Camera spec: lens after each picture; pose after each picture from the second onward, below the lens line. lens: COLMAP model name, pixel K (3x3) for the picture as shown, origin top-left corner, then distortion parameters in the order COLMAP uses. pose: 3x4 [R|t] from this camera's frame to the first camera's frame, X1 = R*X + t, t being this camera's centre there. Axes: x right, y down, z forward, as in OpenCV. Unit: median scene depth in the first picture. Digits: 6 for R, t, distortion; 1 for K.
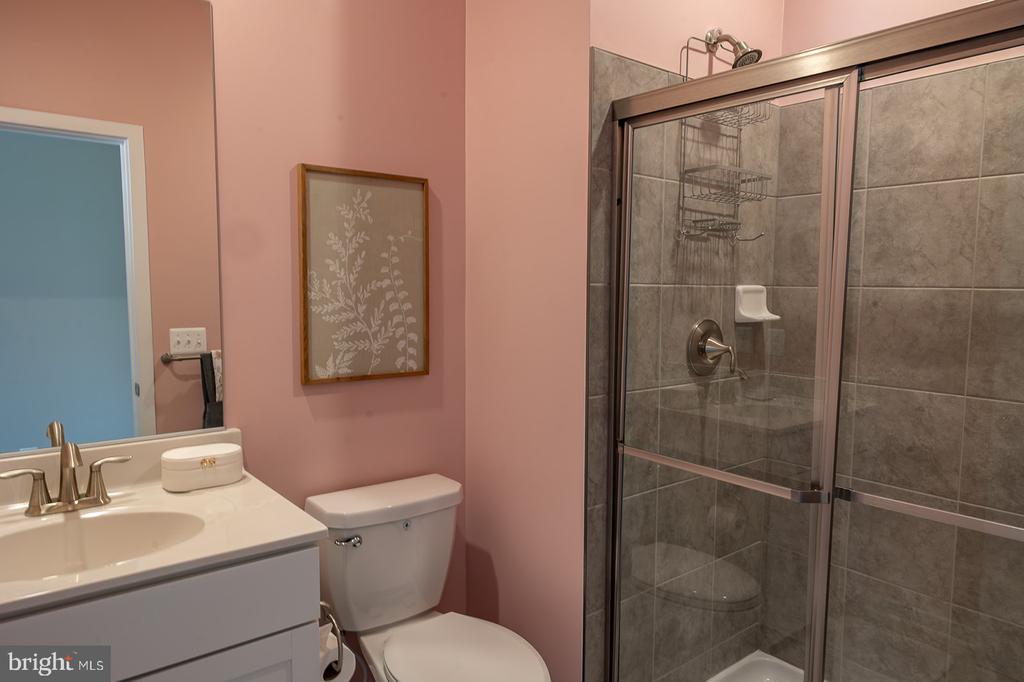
lens RADIAL K [[685.8, 0, 512.0], [0, 685.8, 341.0], [0, 0, 1]] dist [-0.001420, 0.004807]
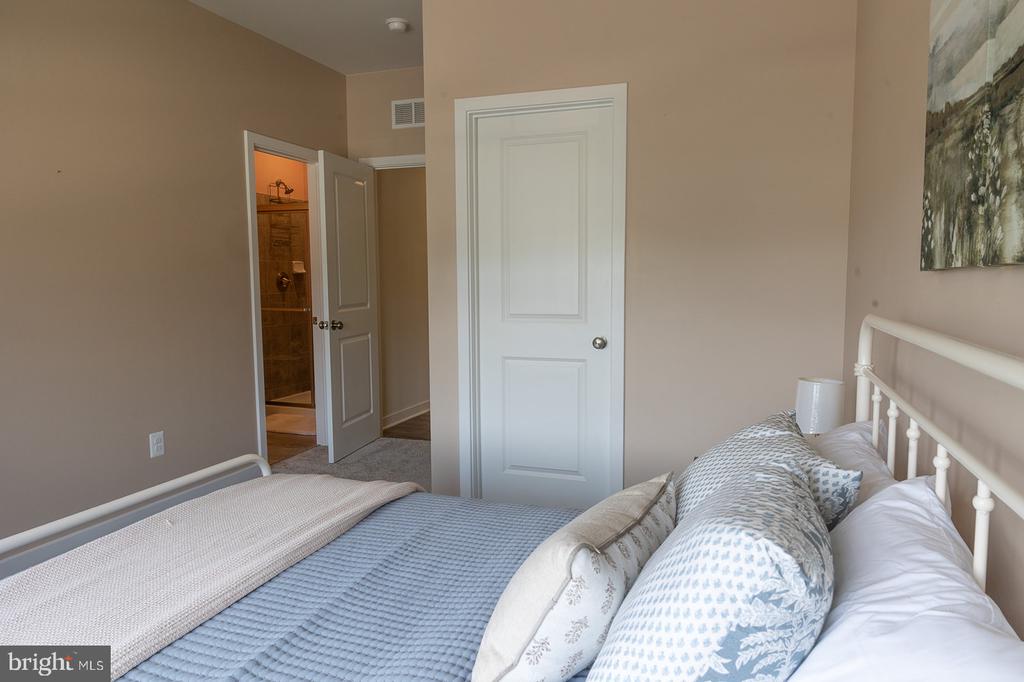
lens RADIAL K [[685.8, 0, 512.0], [0, 685.8, 341.0], [0, 0, 1]] dist [-0.001420, 0.004807]
pose [[0.848221, -0.063311, 0.525844, -0.488405], [0.054774, 0.997992, 0.031802, 0.239393], [-0.526802, 0.001828, 0.849986, -2.192785]]
